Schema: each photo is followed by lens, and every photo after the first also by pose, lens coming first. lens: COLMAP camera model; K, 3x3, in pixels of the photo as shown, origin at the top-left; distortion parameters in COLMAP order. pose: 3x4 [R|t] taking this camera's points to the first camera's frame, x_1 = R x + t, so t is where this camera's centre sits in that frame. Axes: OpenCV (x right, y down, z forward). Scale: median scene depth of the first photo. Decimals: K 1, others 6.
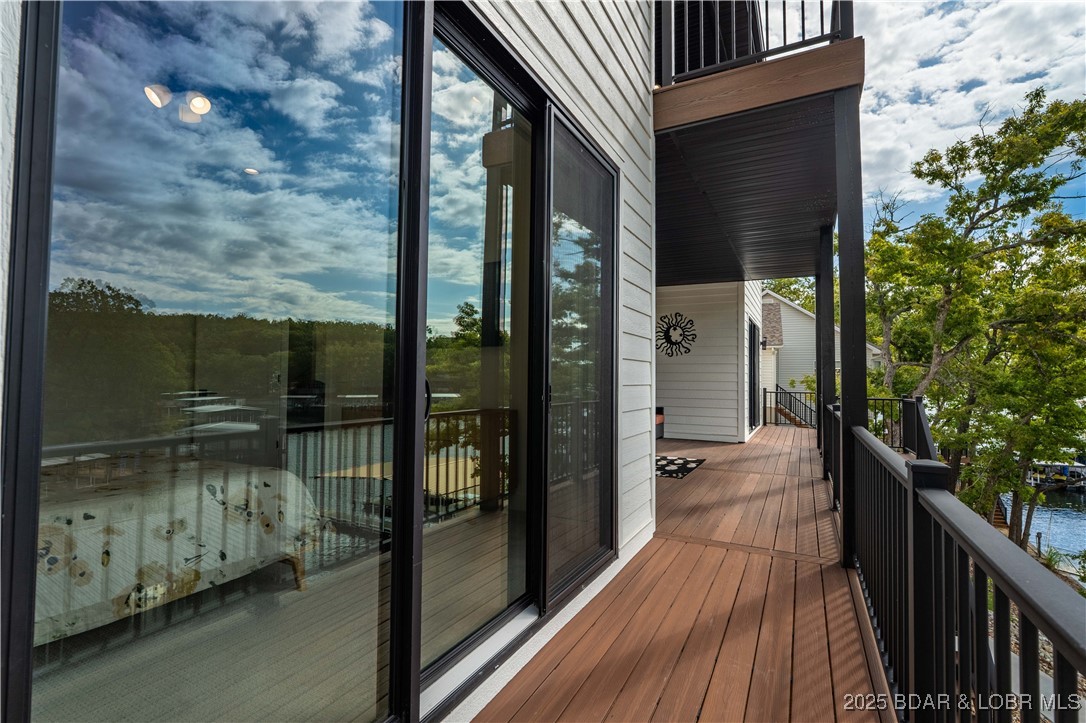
lens RADIAL K [[477.8, 0, 547.7], [0, 477.8, 360.1], [0, 0, 1]] dist [0.013896, -0.001308]
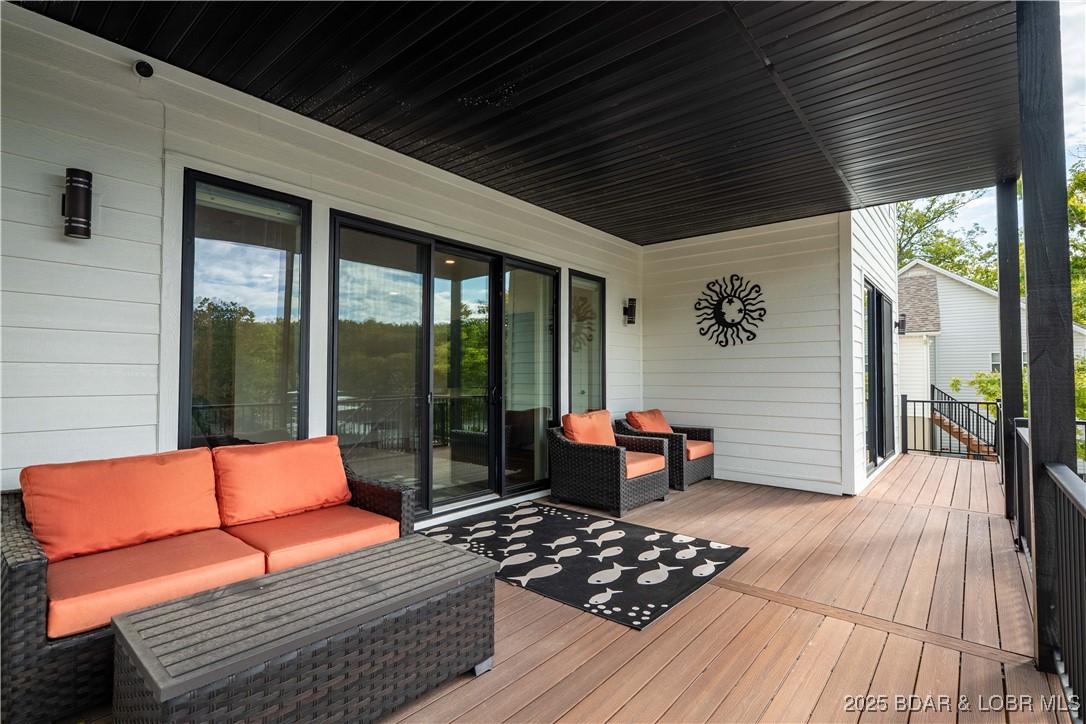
lens RADIAL K [[498.5, 0, 545.7], [0, 498.5, 358.1], [0, 0, 1]] dist [-0.004053, -0.001224]
pose [[0.975346, -0.013472, -0.220271, 0.174654], [0.013477, 0.999908, -0.001481, 0.005371], [0.220271, -0.001524, 0.975438, 0.324554]]
